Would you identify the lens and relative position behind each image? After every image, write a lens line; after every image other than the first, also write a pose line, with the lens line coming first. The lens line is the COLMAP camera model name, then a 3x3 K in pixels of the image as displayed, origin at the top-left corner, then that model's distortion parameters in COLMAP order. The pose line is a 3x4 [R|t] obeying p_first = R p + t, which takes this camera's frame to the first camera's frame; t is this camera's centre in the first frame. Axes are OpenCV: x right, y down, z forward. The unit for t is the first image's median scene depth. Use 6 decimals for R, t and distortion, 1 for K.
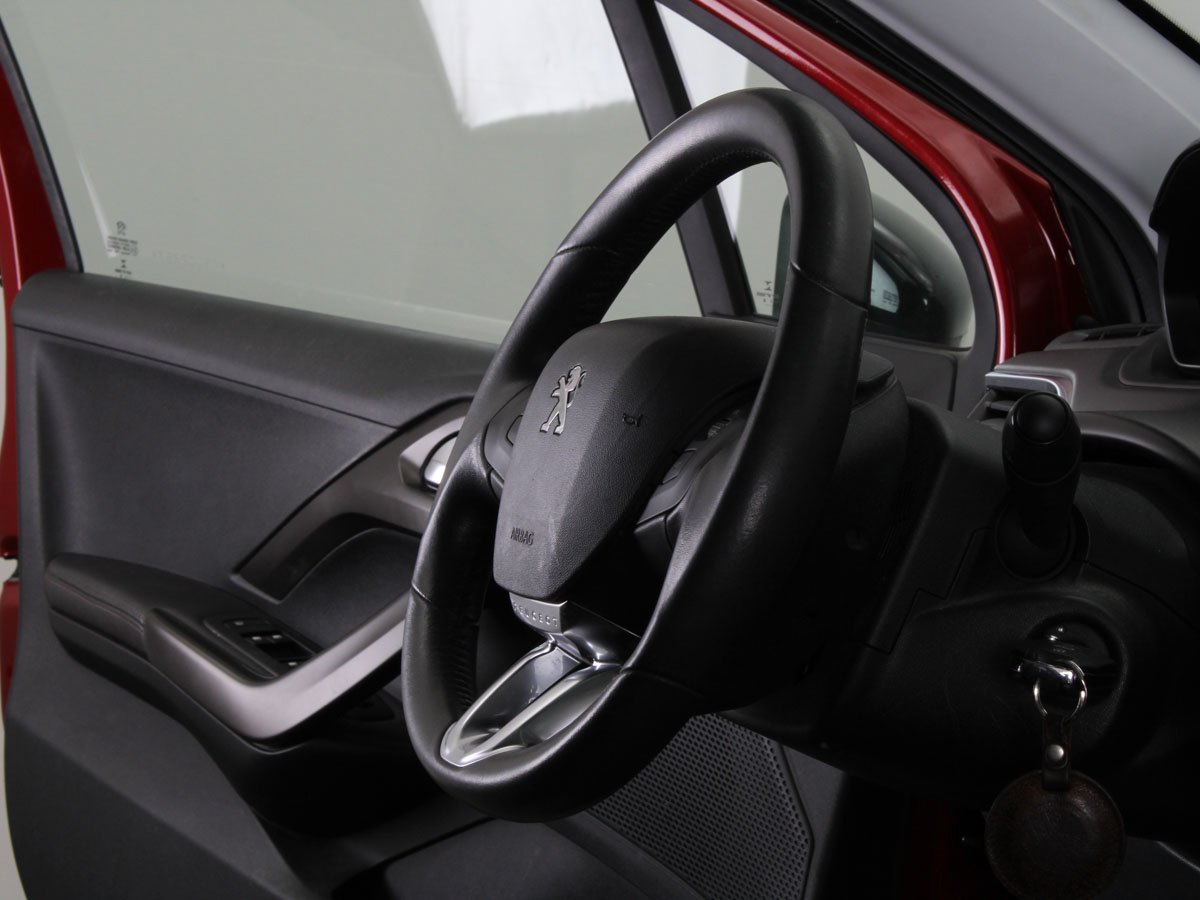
lens RADIAL K [[3164.3, 0, 600.0], [0, 3164.3, 450.0], [0, 0, 1]] dist [0.093689, -0.035493]
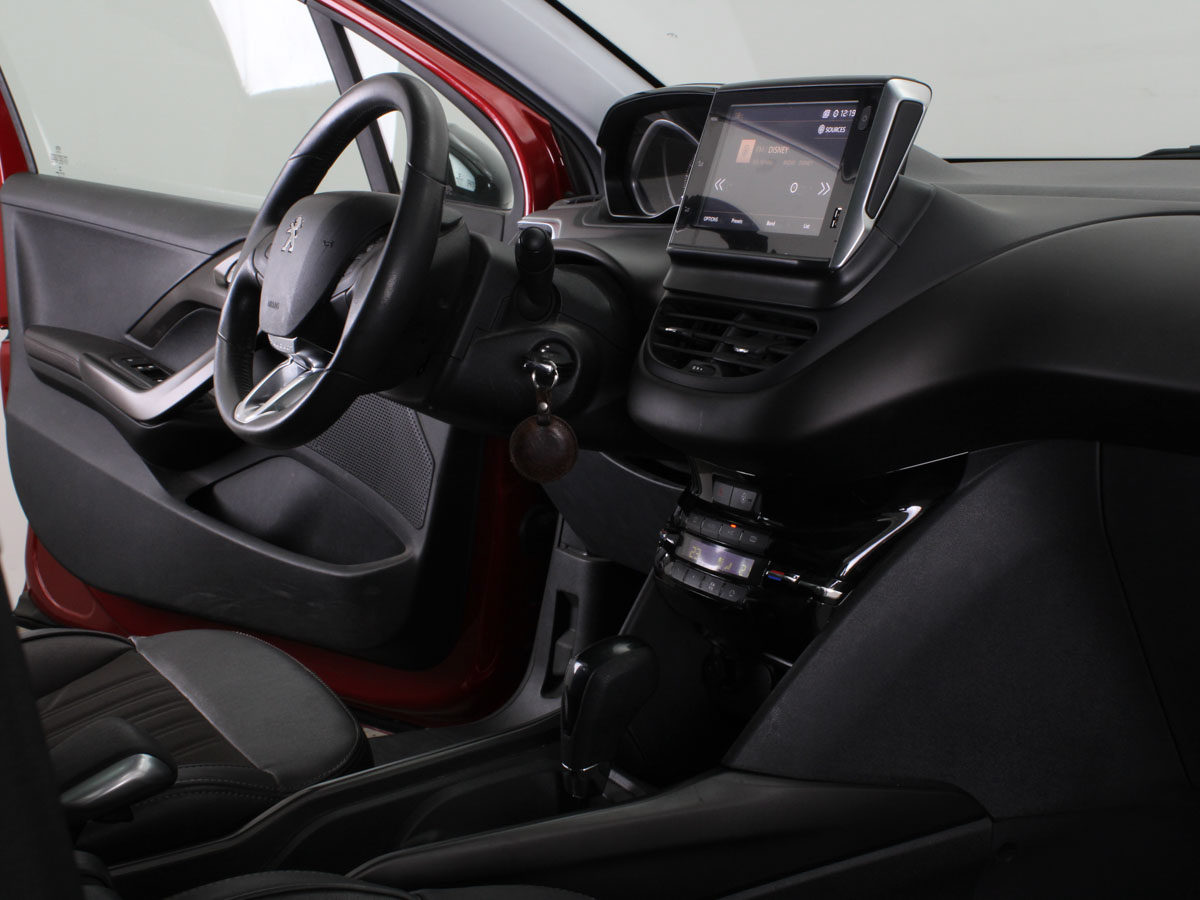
lens RADIAL K [[1712.2, 0, 614.1], [0, 1712.2, 441.7], [0, 0, 1]] dist [-0.080735, 0.102855]
pose [[0.986995, -0.028059, 0.158280, 0.012543], [0.012343, 0.994970, 0.099414, 0.008400], [-0.160274, -0.096167, 0.982377, -0.066589]]
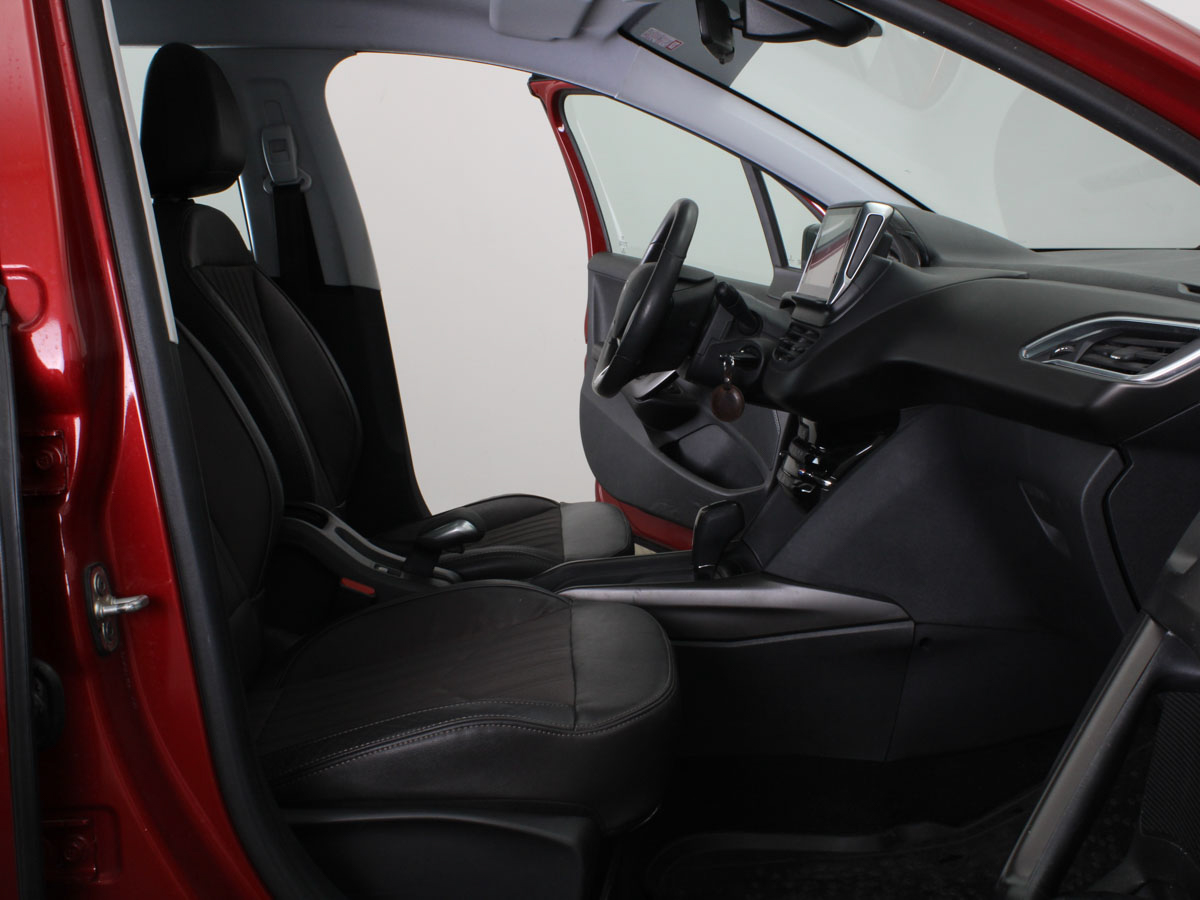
lens RADIAL K [[1413.4, 0, 695.3], [0, 1413.4, 449.9], [0, 0, 1]] dist [-0.008980, -0.008537]
pose [[0.961374, 0.048163, -0.271000, 0.468855], [-0.027869, 0.996545, 0.078244, 0.041022], [0.273832, -0.067669, 0.959394, -0.502642]]
